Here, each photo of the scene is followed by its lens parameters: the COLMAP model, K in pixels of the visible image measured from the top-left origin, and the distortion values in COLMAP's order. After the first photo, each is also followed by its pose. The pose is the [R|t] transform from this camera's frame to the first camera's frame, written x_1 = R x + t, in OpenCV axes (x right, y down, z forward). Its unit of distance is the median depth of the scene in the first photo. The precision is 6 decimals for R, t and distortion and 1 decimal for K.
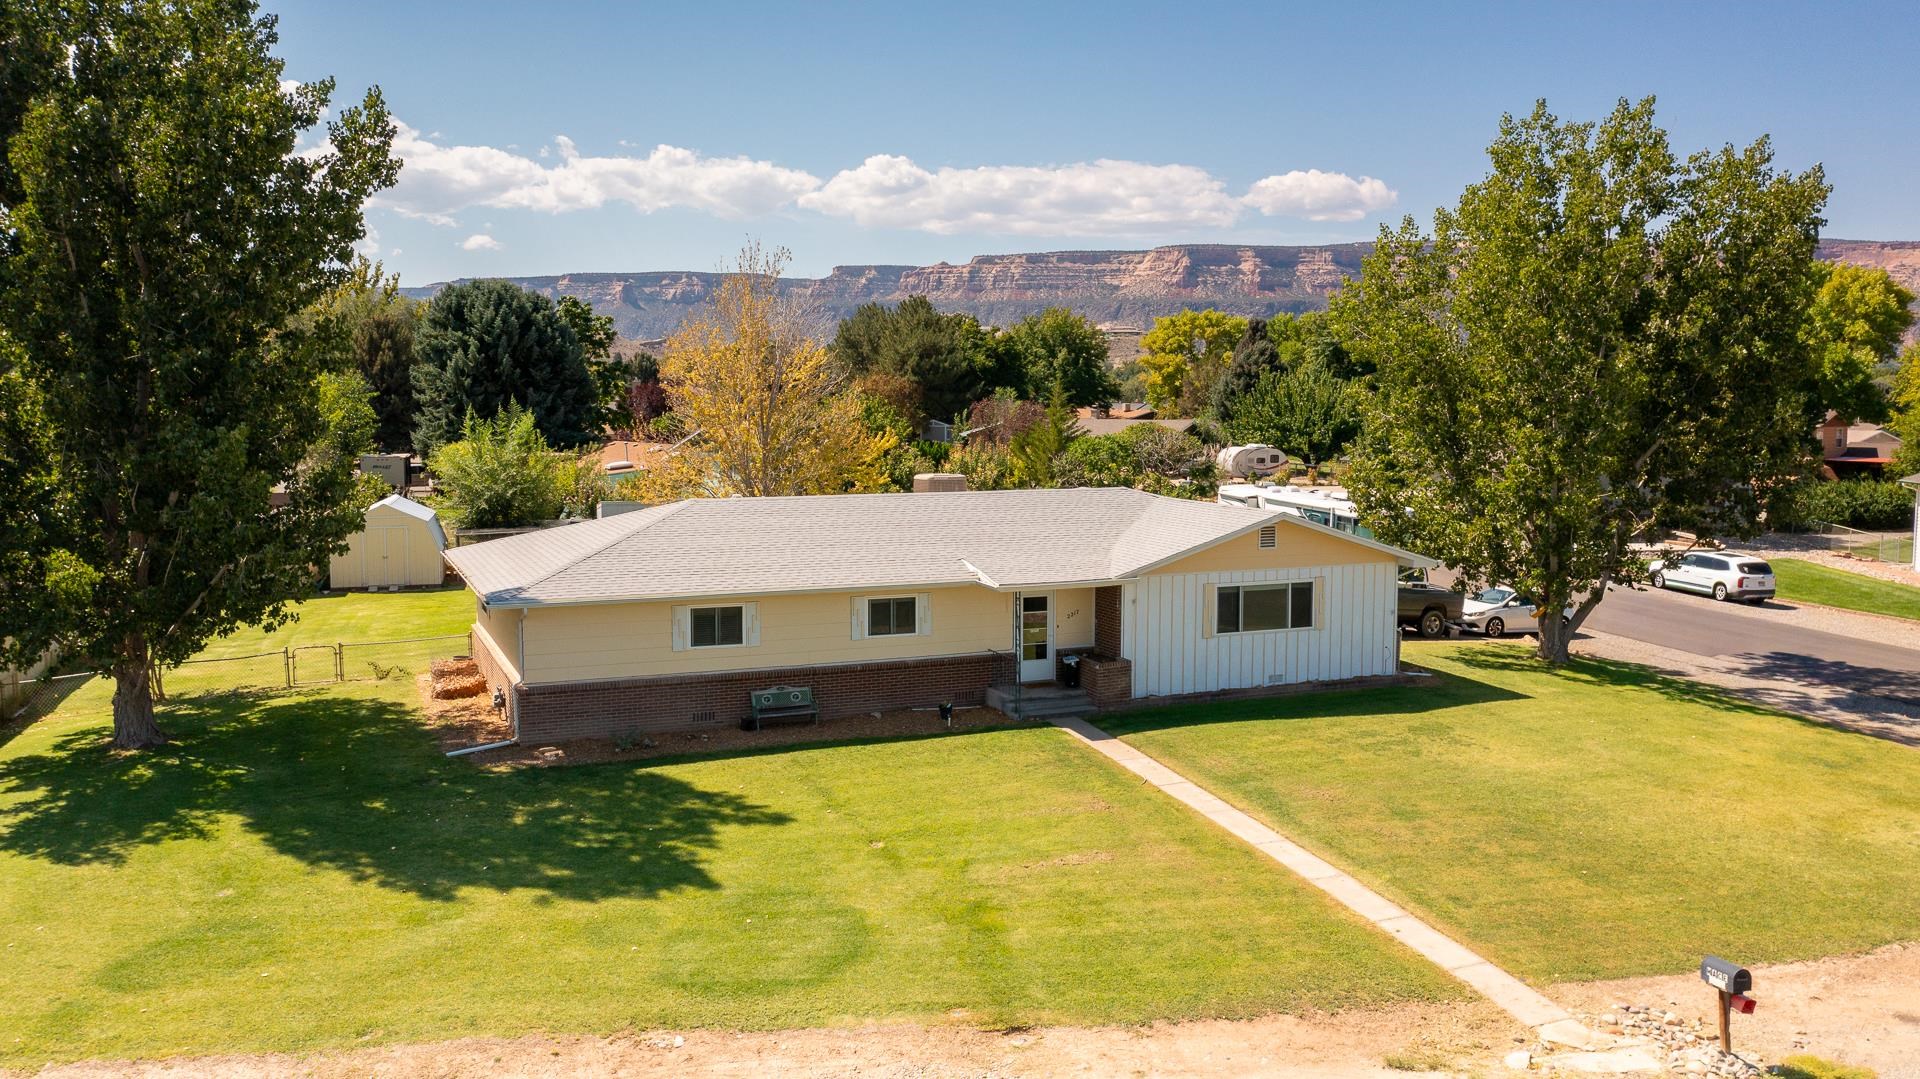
lens RADIAL K [[1521.2, 0, 950.8], [0, 1521.2, 545.1], [0, 0, 1]] dist [-0.019642, 0.001730]
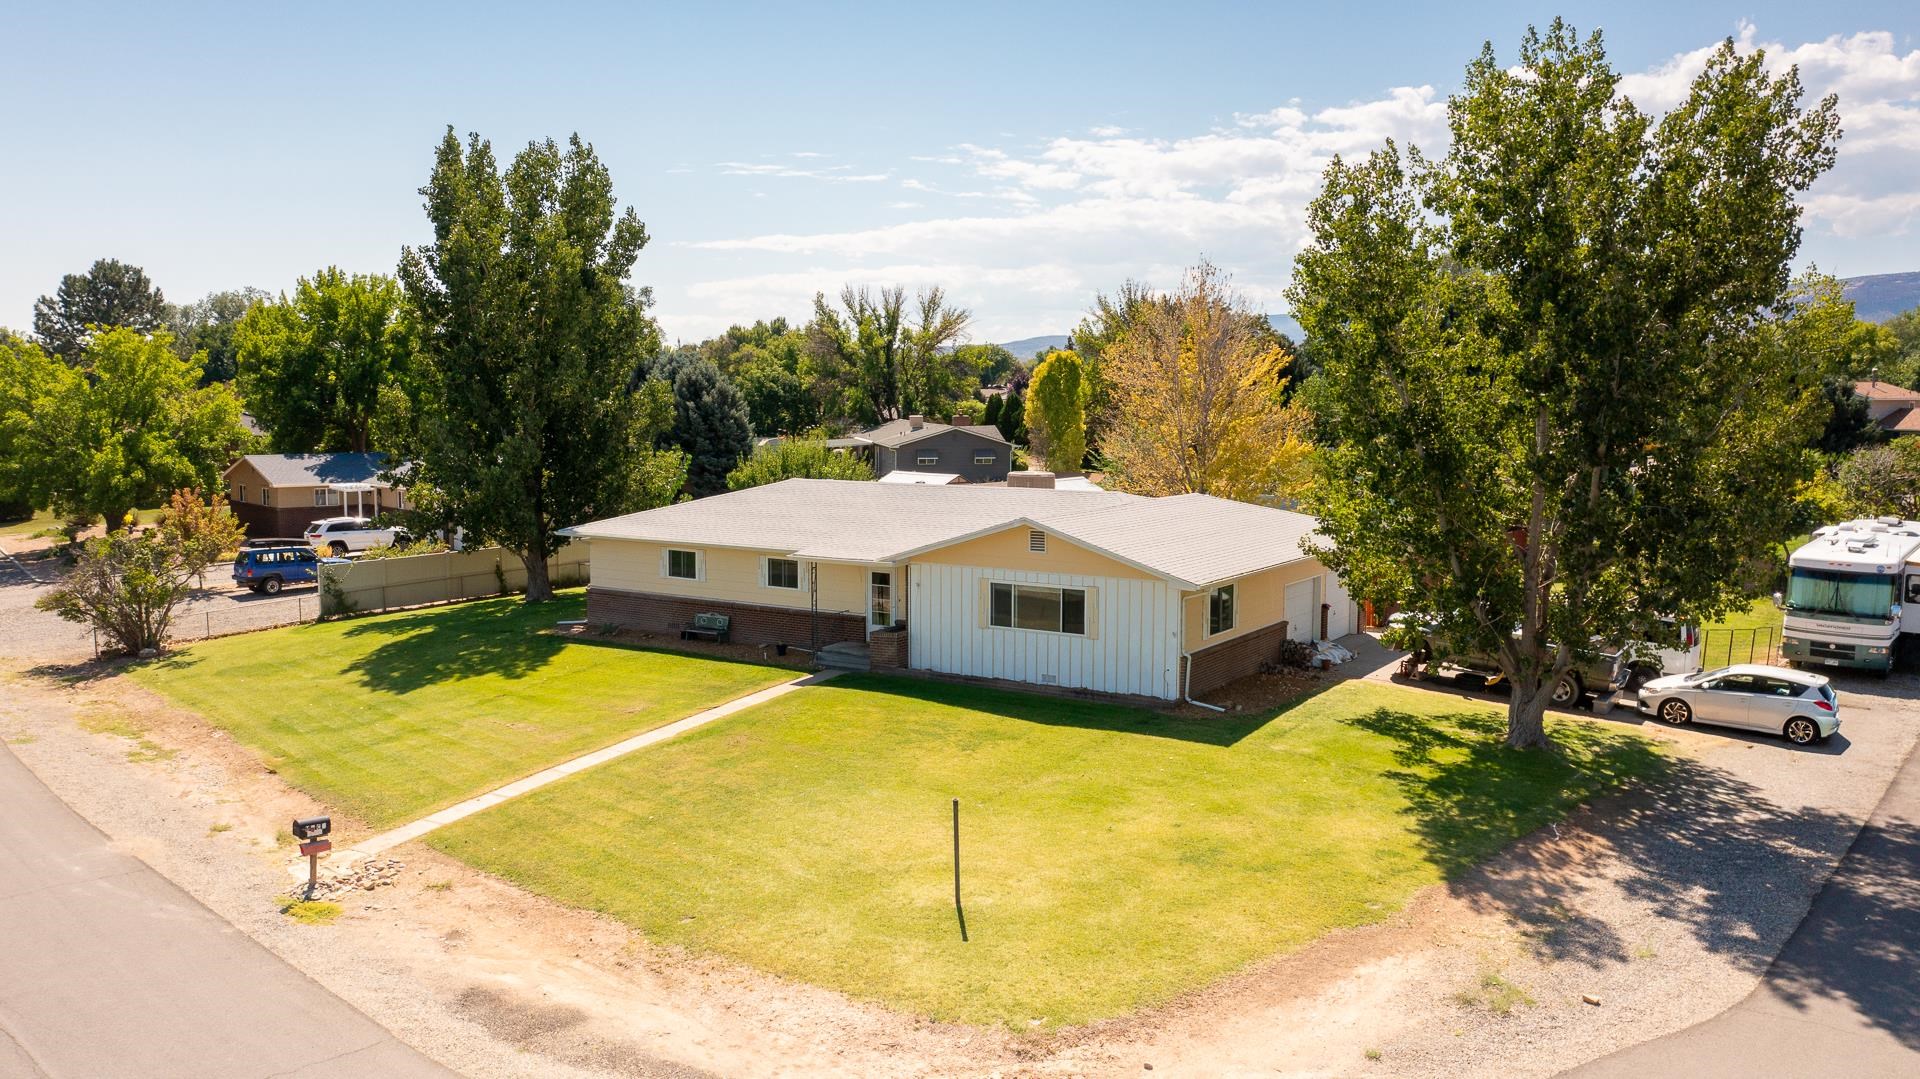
lens RADIAL K [[1521.2, 0, 952.0], [0, 1521.2, 535.3], [0, 0, 1]] dist [-0.019642, 0.001730]
pose [[0.554239, 0.080264, -0.828479, 1.097972], [-0.081360, 0.995797, 0.042046, -0.051222], [0.828372, 0.044102, 0.558440, 0.384142]]
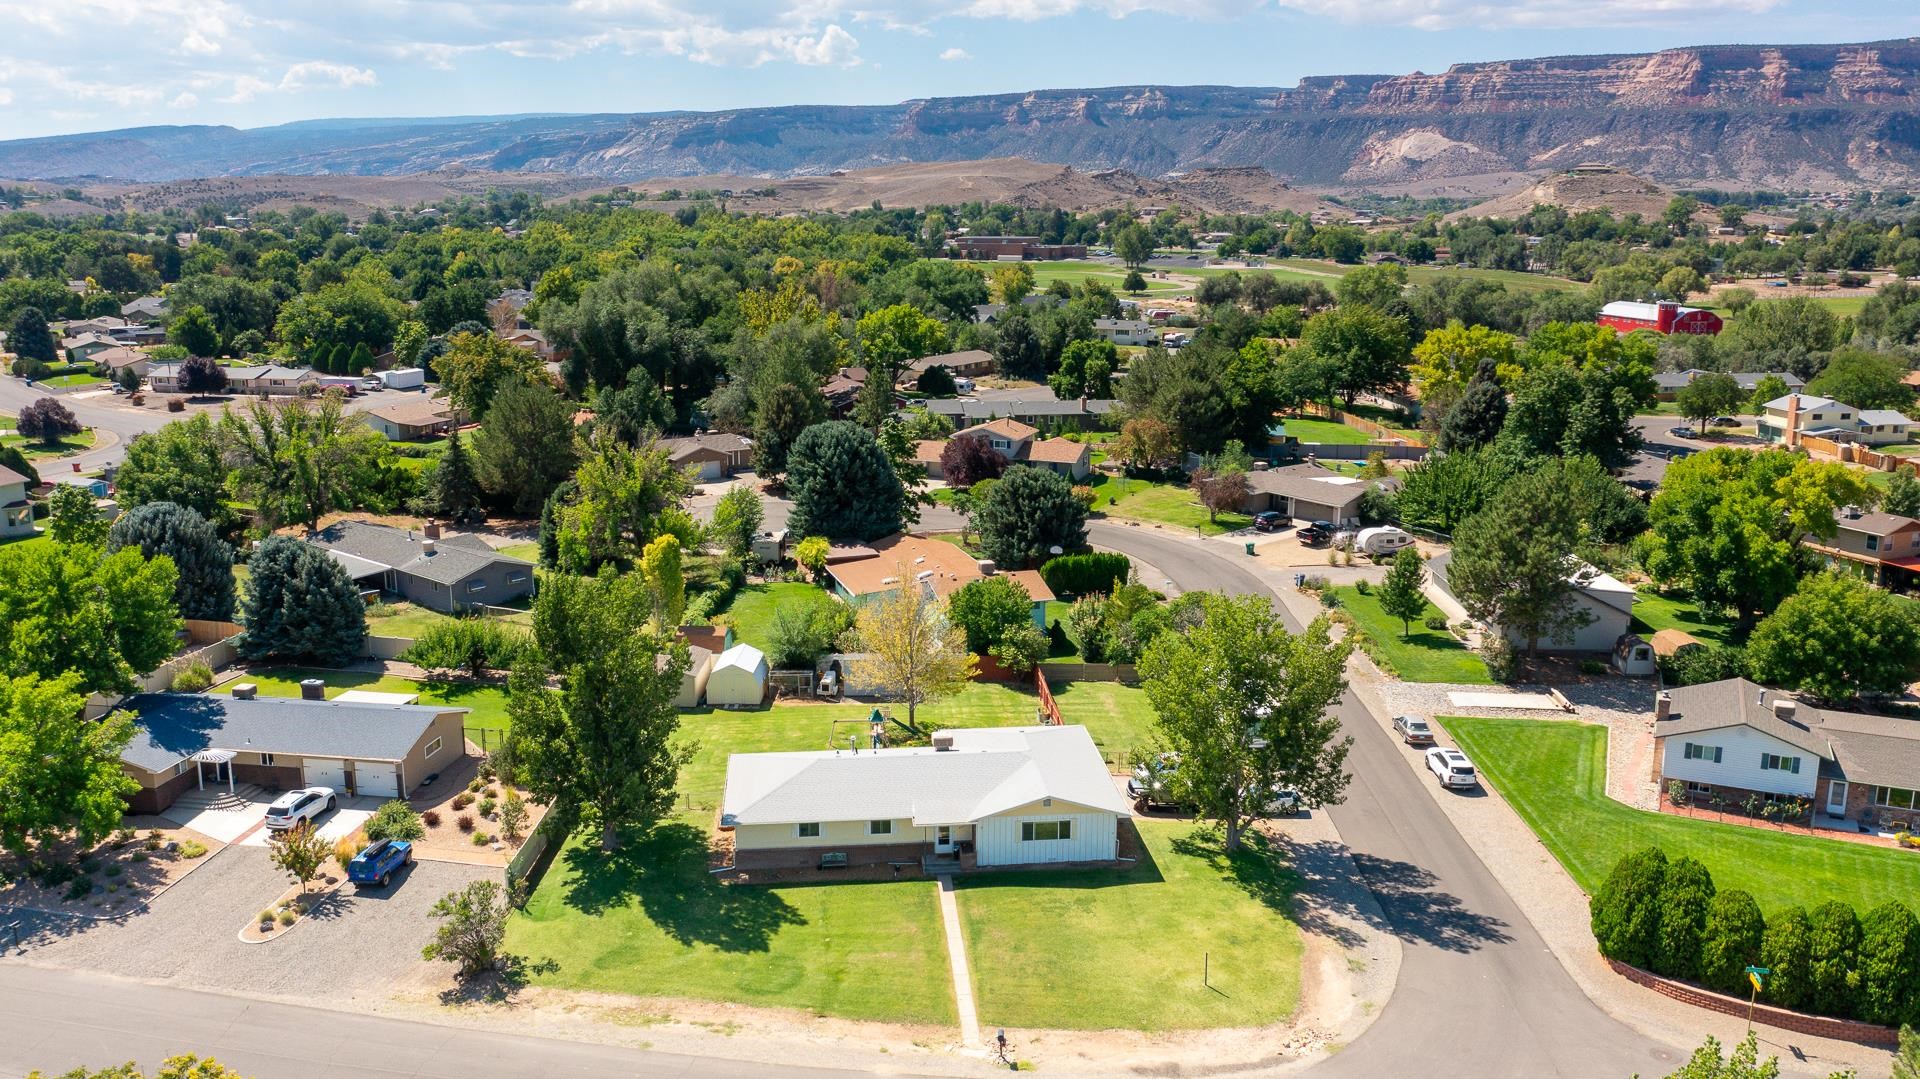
lens RADIAL K [[1521.2, 0, 945.7], [0, 1521.2, 531.2], [0, 0, 1]] dist [-0.019642, 0.001730]
pose [[0.954082, 0.060969, -0.293274, 0.753681], [-0.026268, 0.992325, 0.120839, -0.728227], [0.298391, -0.107586, 0.948361, -1.266028]]
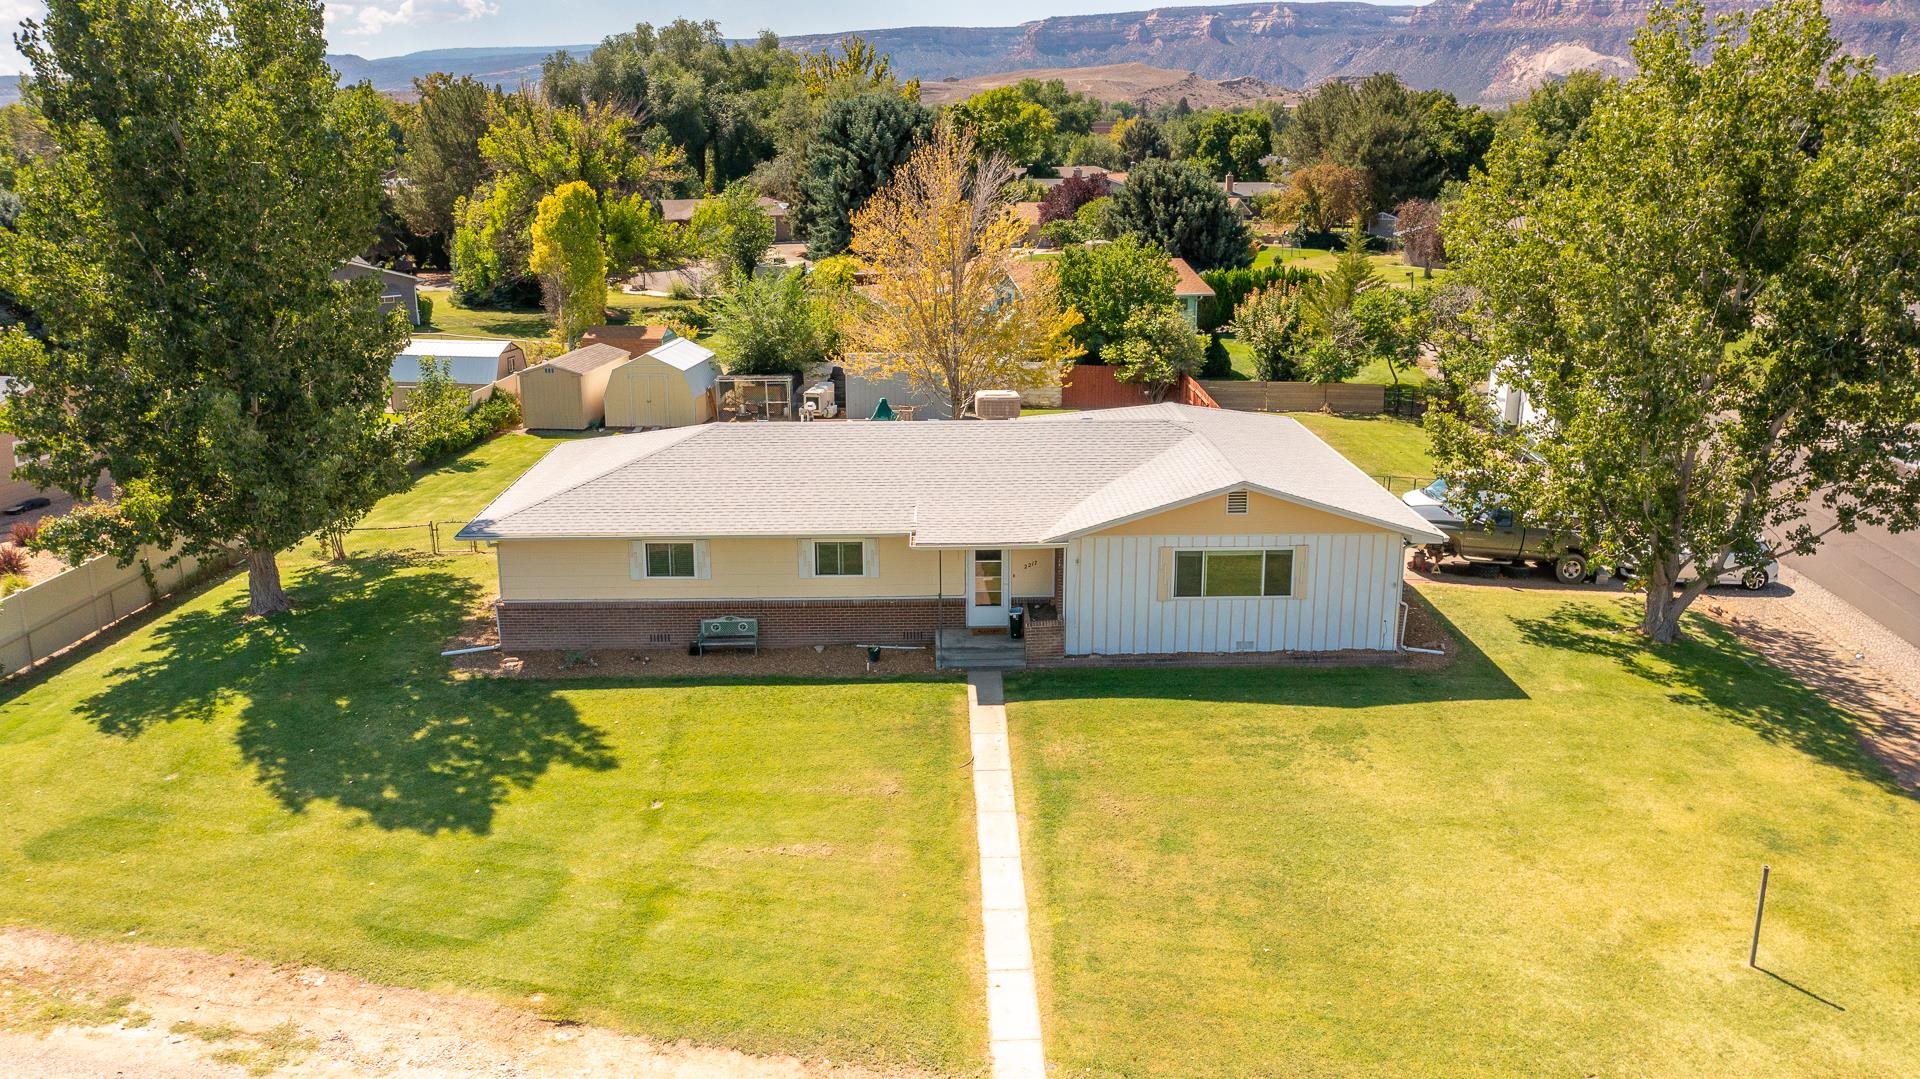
lens RADIAL K [[1521.2, 0, 952.3], [0, 1521.2, 526.2], [0, 0, 1]] dist [-0.019642, 0.001730]
pose [[0.930284, 0.087404, -0.356275, 0.403642], [-0.031174, 0.986524, 0.160621, -0.145767], [0.365512, -0.138317, 0.920472, 0.054034]]
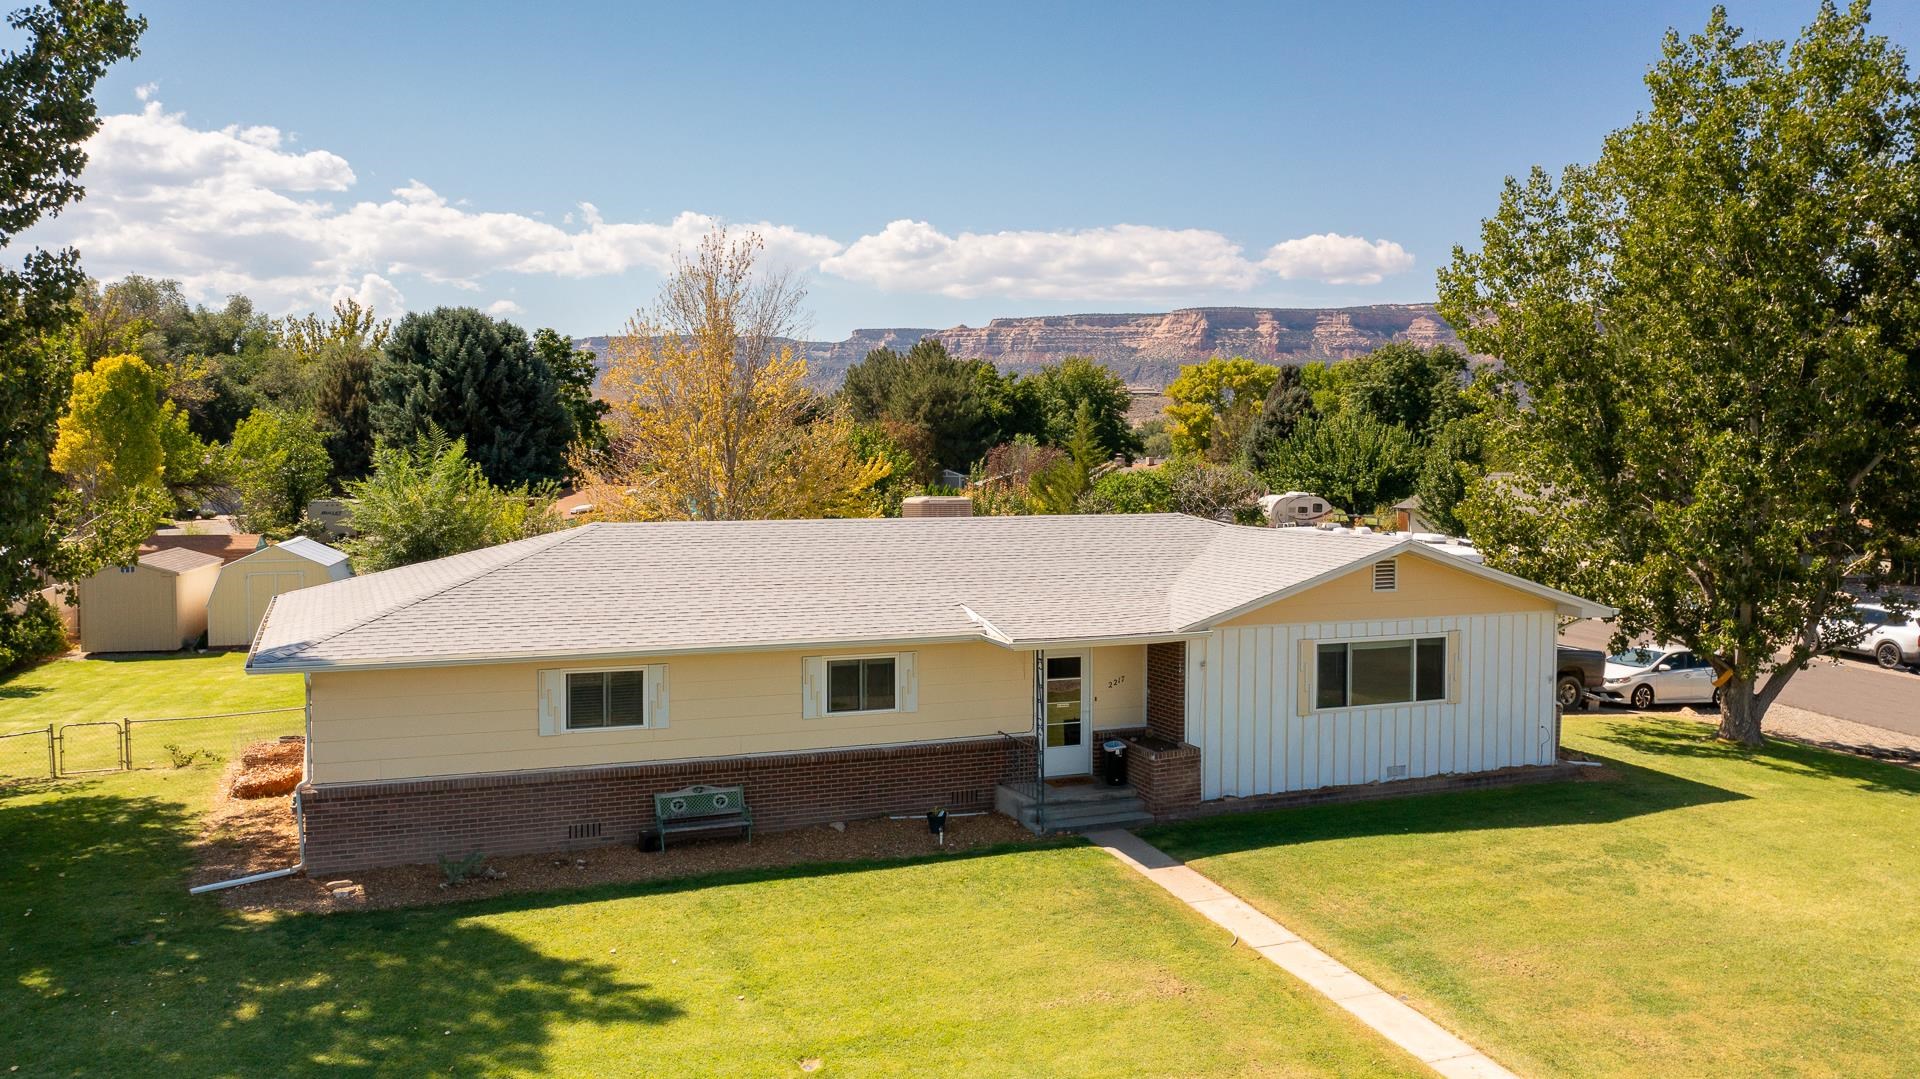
lens RADIAL K [[1521.2, 0, 951.1], [0, 1521.2, 525.8], [0, 0, 1]] dist [-0.019642, 0.001730]
pose [[0.999925, 0.000086, -0.012223, 0.011389], [-0.000741, 0.998565, -0.053547, 0.010678], [0.012201, 0.053552, 0.998491, 0.287061]]
